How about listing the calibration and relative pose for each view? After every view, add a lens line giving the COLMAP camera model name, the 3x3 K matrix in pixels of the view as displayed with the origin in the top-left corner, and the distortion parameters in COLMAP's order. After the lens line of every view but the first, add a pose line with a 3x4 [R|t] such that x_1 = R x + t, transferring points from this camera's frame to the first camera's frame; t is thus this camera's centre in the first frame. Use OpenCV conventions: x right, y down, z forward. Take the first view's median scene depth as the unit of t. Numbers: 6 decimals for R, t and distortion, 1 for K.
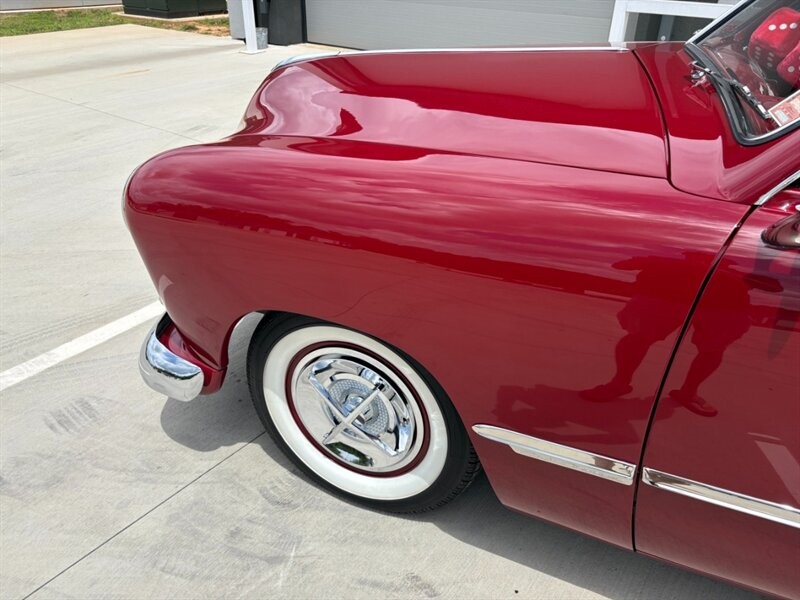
lens RADIAL K [[609.3, 0, 396.0], [0, 609.3, 304.6], [0, 0, 1]] dist [0.040276, -0.046108]
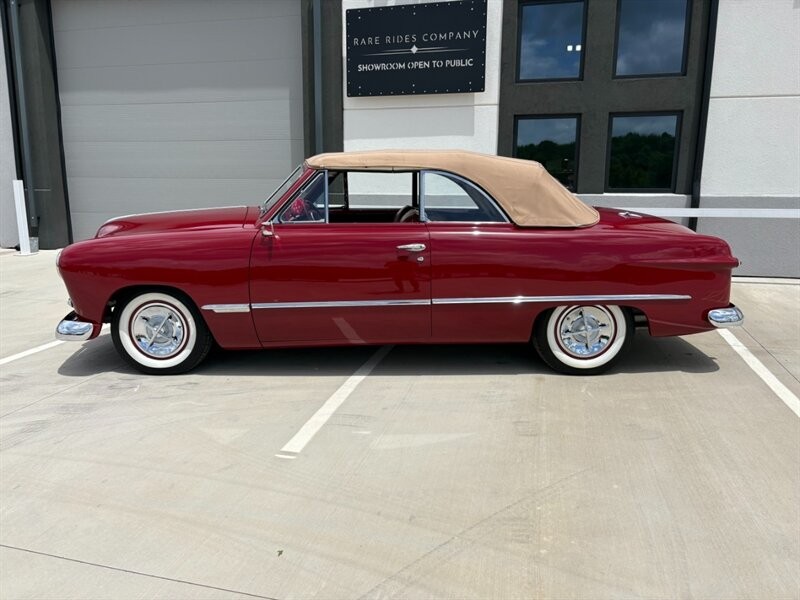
lens RADIAL K [[609.3, 0, 396.0], [0, 609.3, 296.9], [0, 0, 1]] dist [0.040276, -0.046108]
pose [[0.919566, -0.085722, 0.383472, -0.120933], [0.209059, 0.933056, -0.292747, 0.970510], [-0.332706, 0.349369, 0.875927, -1.620963]]
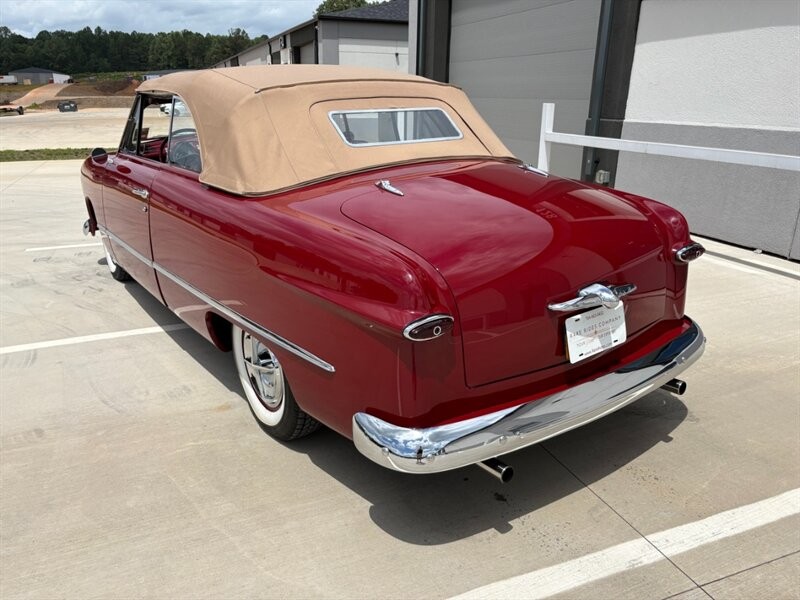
lens RADIAL K [[609.3, 0, 400.3], [0, 609.3, 303.8], [0, 0, 1]] dist [0.040276, -0.046108]
pose [[0.860222, 0.156053, -0.485454, 2.548347], [-0.252768, 0.957320, -0.140166, 0.514556], [0.442861, 0.243281, 0.862953, -0.873504]]
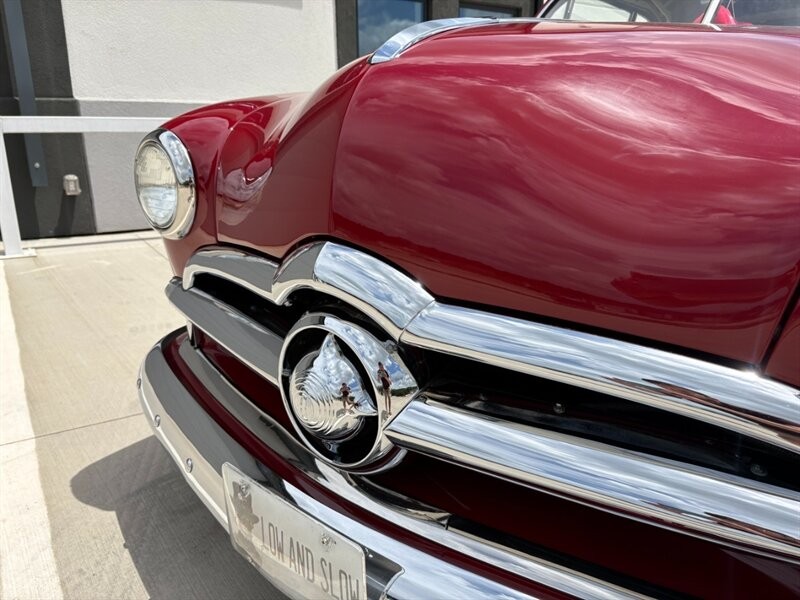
lens RADIAL K [[609.3, 0, 406.0], [0, 609.3, 304.3], [0, 0, 1]] dist [0.040276, -0.046108]
pose [[0.298191, -0.271748, 0.915005, -0.725079], [0.490222, 0.866130, 0.097474, -0.347285], [-0.819002, 0.419490, 0.391489, 1.111437]]
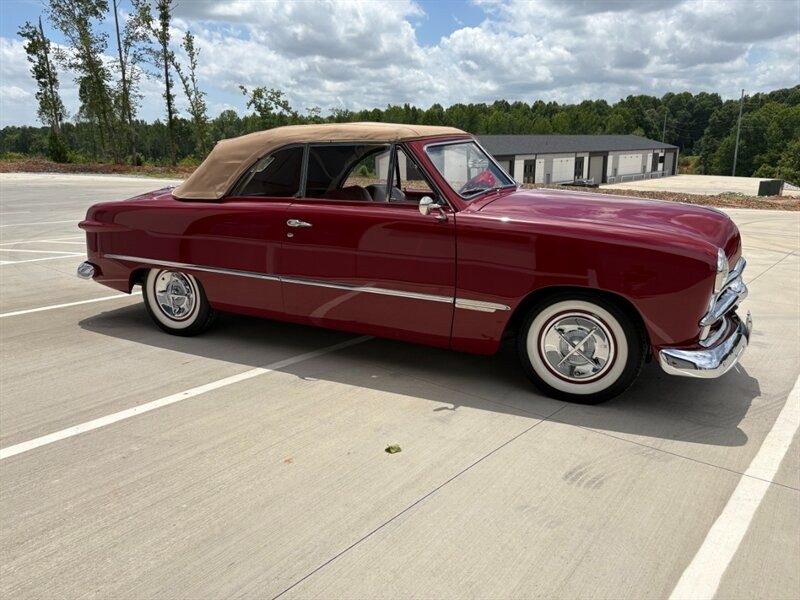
lens RADIAL K [[609.3, 0, 399.0], [0, 609.3, 299.5], [0, 0, 1]] dist [0.040276, -0.046108]
pose [[-0.999682, -0.011763, 0.022291, 0.846019], [0.007197, 0.714352, 0.699750, -1.770242], [-0.024155, 0.699688, -0.714040, 2.987565]]
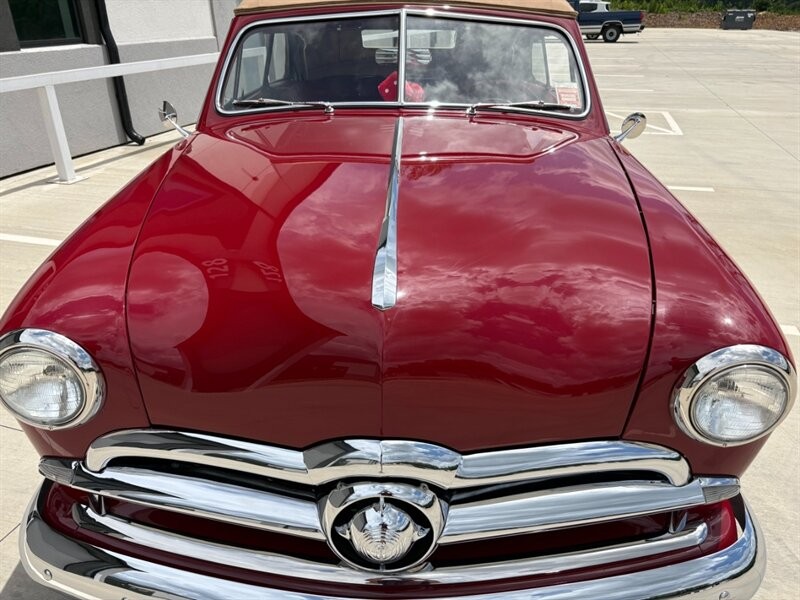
lens RADIAL K [[609.3, 0, 394.4], [0, 609.3, 301.5], [0, 0, 1]] dist [0.040276, -0.046108]
pose [[-0.371632, -0.407100, 0.834361, -0.785956], [0.477736, 0.686743, 0.547862, -0.824406], [-0.796026, 0.602208, -0.060729, 1.262279]]
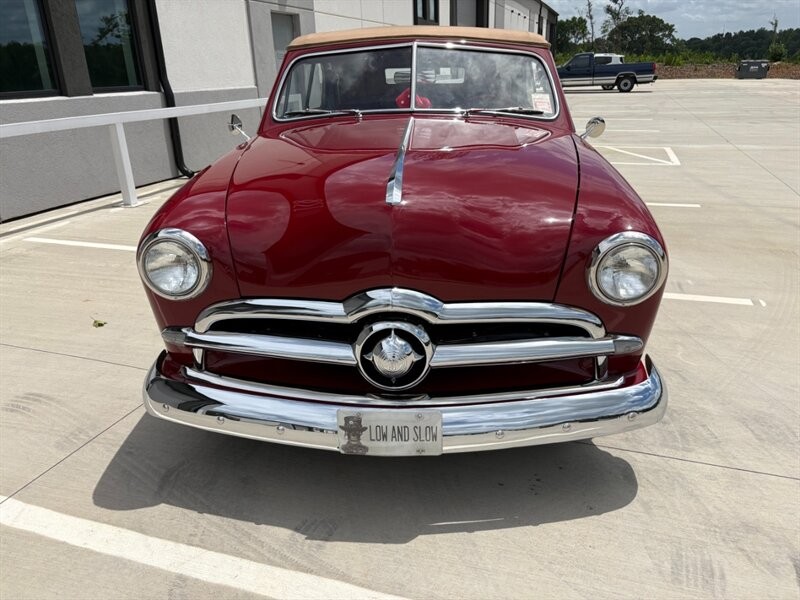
lens RADIAL K [[609.3, 0, 402.0], [0, 609.3, 298.6], [0, 0, 1]] dist [0.040276, -0.046108]
pose [[-0.345991, -0.333227, 0.877069, -1.209367], [0.496534, 0.728135, 0.472517, -0.835081], [-0.796080, 0.598982, -0.086469, 1.409235]]
